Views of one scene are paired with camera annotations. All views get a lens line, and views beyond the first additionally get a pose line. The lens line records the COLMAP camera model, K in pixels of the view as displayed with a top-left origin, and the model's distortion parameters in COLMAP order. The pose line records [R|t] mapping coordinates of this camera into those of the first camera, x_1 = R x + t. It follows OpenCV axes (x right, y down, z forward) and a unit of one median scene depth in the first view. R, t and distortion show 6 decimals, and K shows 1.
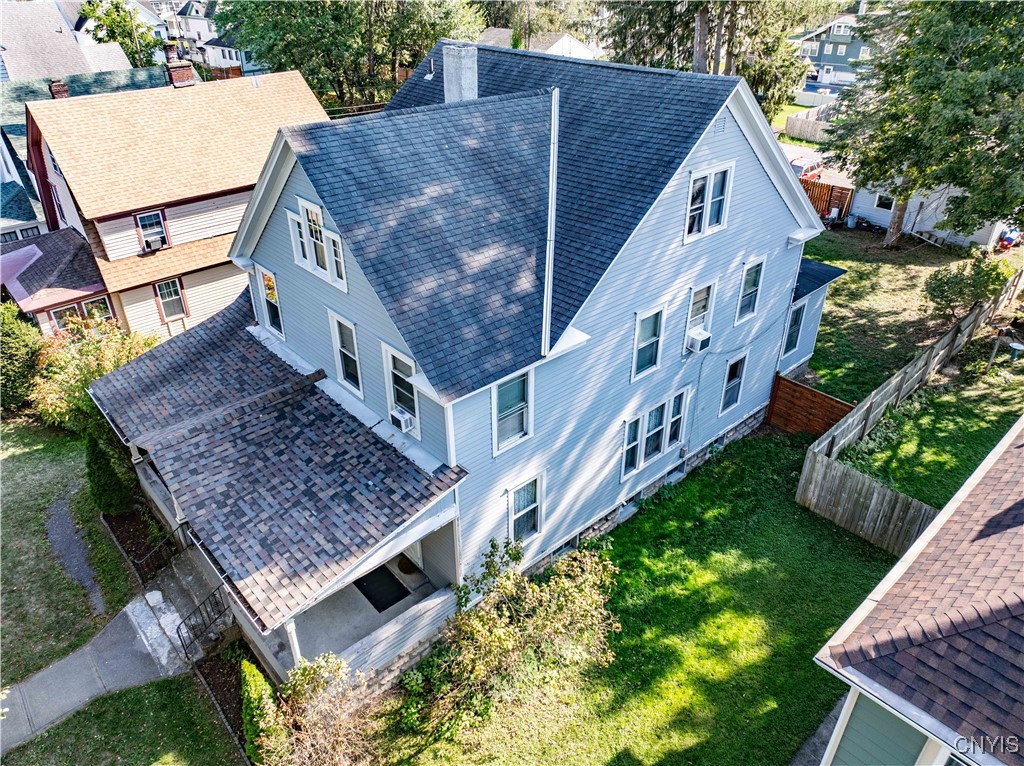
lens RADIAL K [[722.3, 0, 512.6], [0, 722.3, 382.3], [0, 0, 1]] dist [-0.048573, 0.020599]
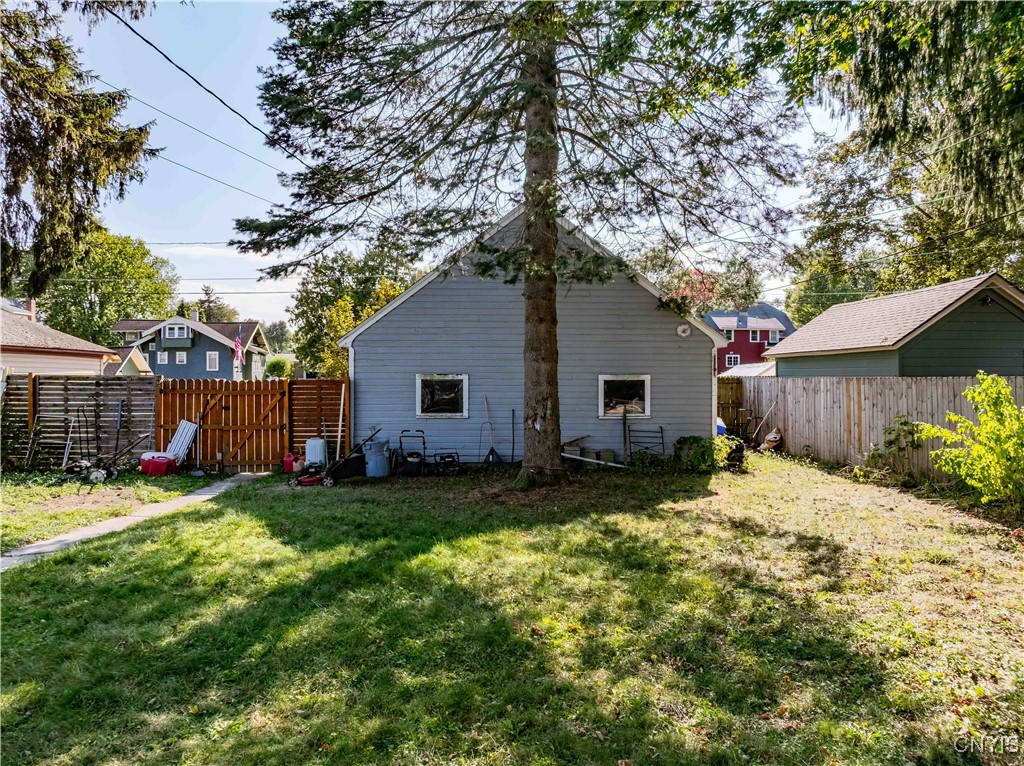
lens RADIAL K [[722.3, 0, 517.5], [0, 722.3, 381.9], [0, 0, 1]] dist [-0.048573, 0.020599]
pose [[0.654560, 0.001934, 0.756008, 0.128425], [0.386605, 0.858498, -0.336923, -0.056913], [-0.649683, 0.512812, 0.561191, 0.366556]]
